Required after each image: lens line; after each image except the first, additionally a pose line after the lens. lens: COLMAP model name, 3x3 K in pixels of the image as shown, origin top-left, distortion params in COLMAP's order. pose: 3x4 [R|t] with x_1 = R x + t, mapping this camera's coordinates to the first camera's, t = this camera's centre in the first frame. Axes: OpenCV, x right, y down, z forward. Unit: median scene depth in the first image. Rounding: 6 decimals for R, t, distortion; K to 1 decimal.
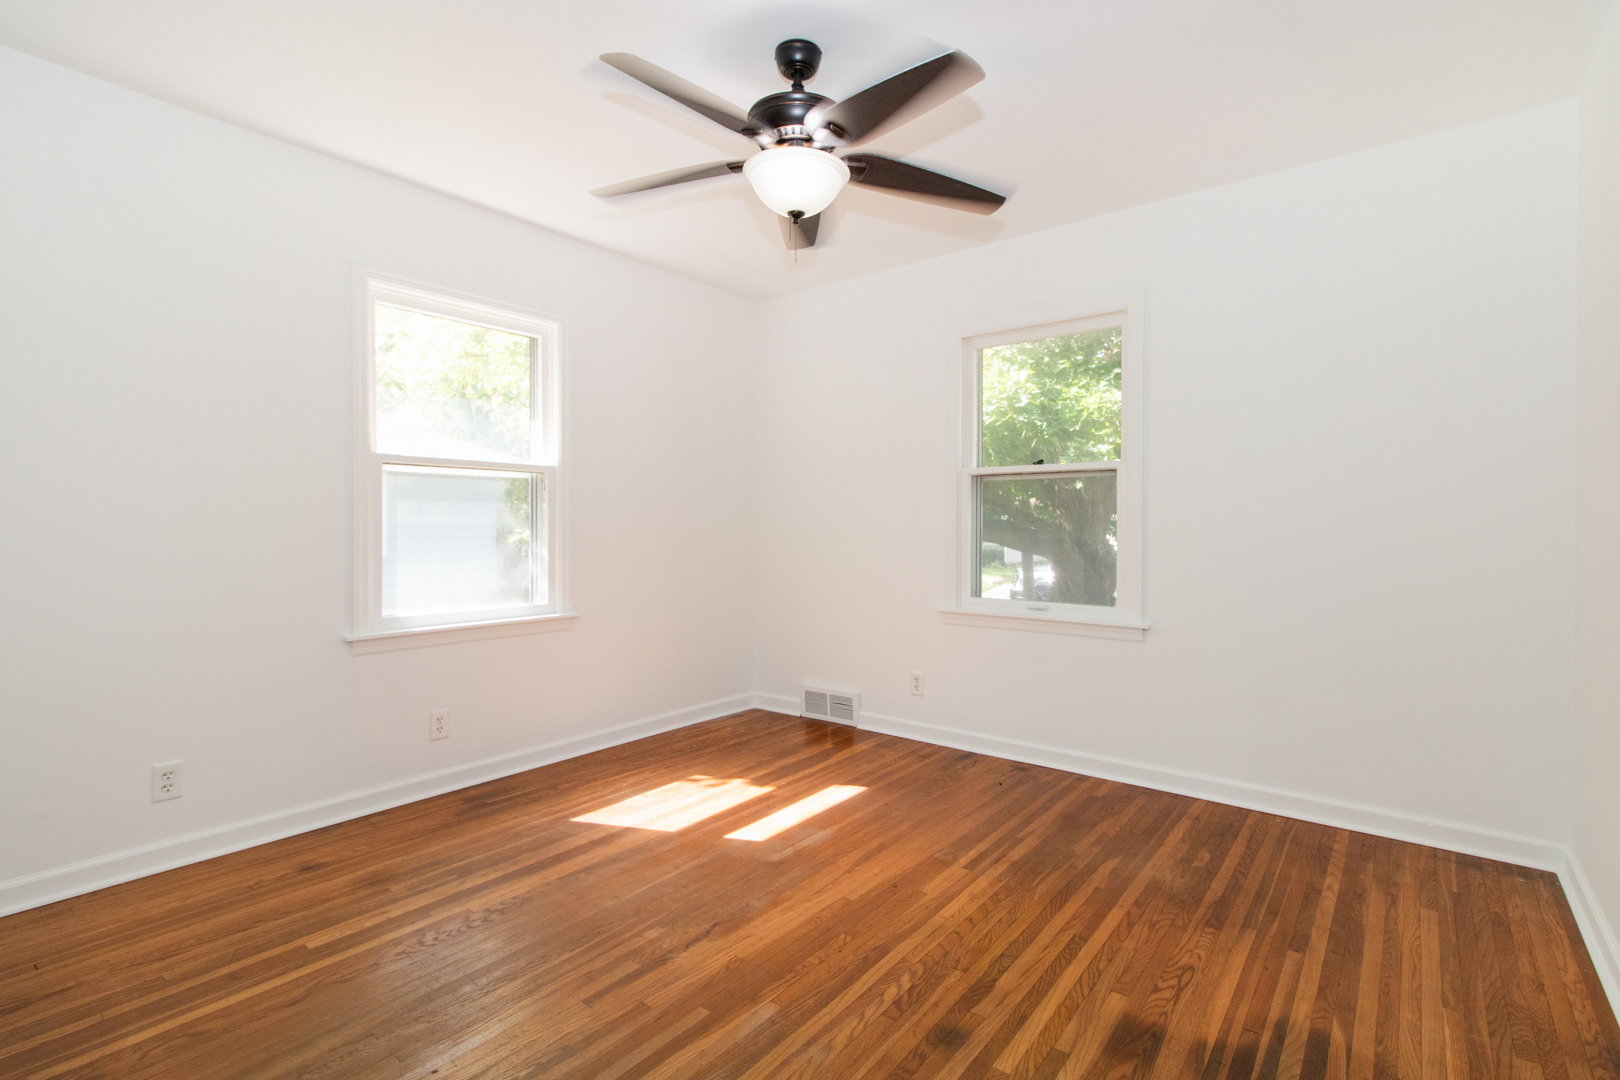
lens RADIAL K [[777.9, 0, 821.7], [0, 777.9, 532.0], [0, 0, 1]] dist [-0.001875, 0.001910]
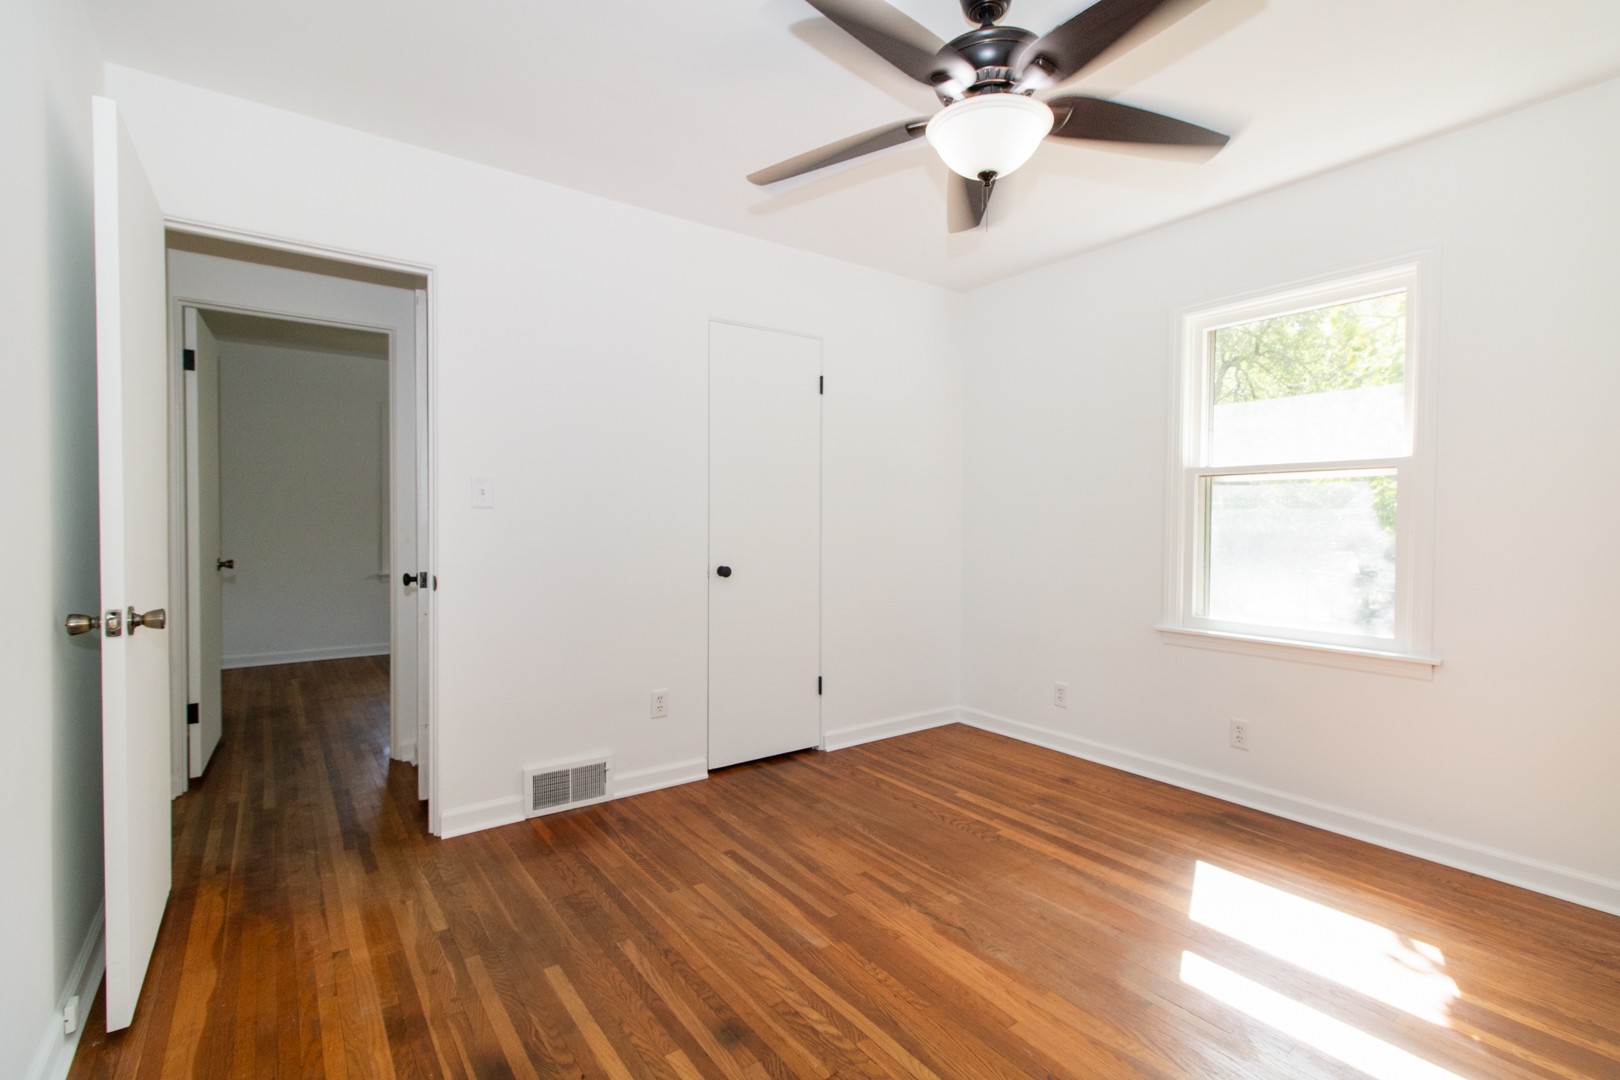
lens RADIAL K [[764.8, 0, 820.7], [0, 764.8, 536.9], [0, 0, 1]] dist [-0.000619, 0.000885]
pose [[-0.291868, 0.013615, -0.956362, 0.773933], [-0.018289, 0.999636, 0.019813, -0.017560], [0.956284, 0.023274, -0.291513, 0.994228]]
